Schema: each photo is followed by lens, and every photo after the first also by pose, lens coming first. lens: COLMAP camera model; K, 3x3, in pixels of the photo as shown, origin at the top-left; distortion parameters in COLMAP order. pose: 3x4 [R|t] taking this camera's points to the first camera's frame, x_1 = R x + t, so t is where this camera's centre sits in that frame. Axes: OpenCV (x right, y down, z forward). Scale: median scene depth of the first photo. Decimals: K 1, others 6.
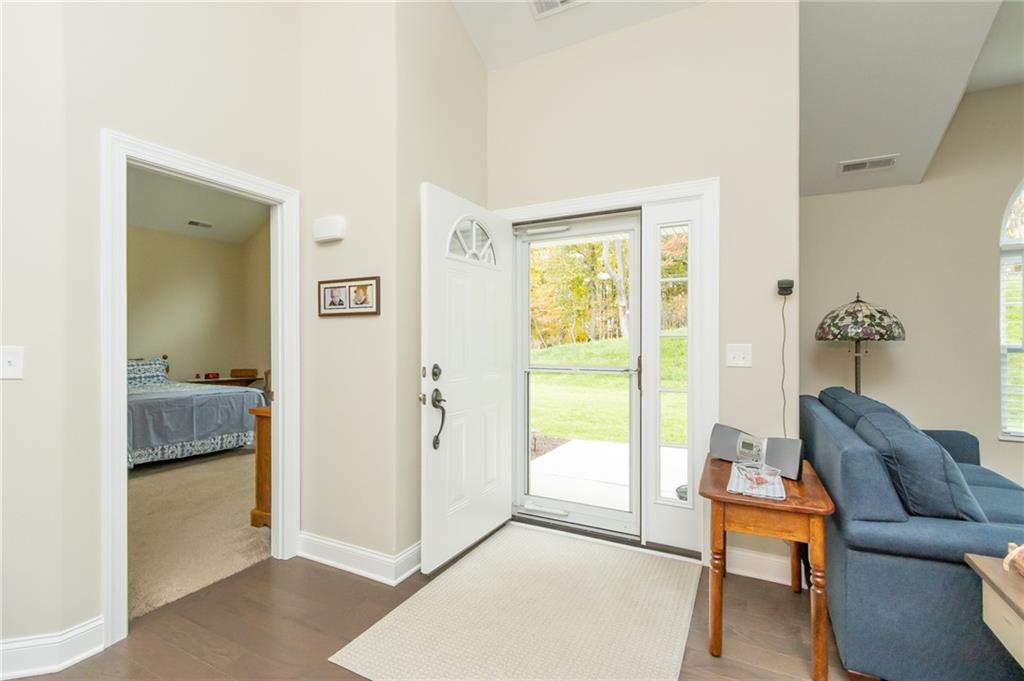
lens RADIAL K [[462.8, 0, 512.0], [0, 462.8, 340.5], [0, 0, 1]] dist [-0.001148, -0.000122]
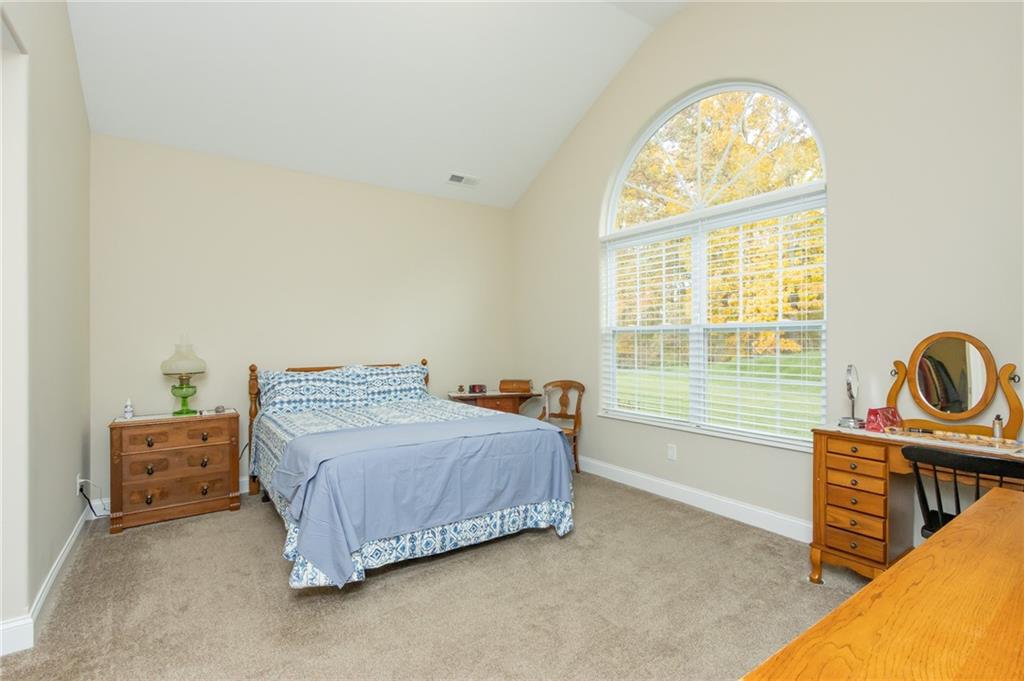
lens RADIAL K [[464.4, 0, 499.3], [0, 464.4, 343.2], [0, 0, 1]] dist [0.001667, 0.000135]
pose [[0.876437, 0.000428, -0.481516, -0.349449], [0.000498, 0.999998, 0.001797, 0.005774], [0.481516, -0.001815, 0.876435, 0.493871]]
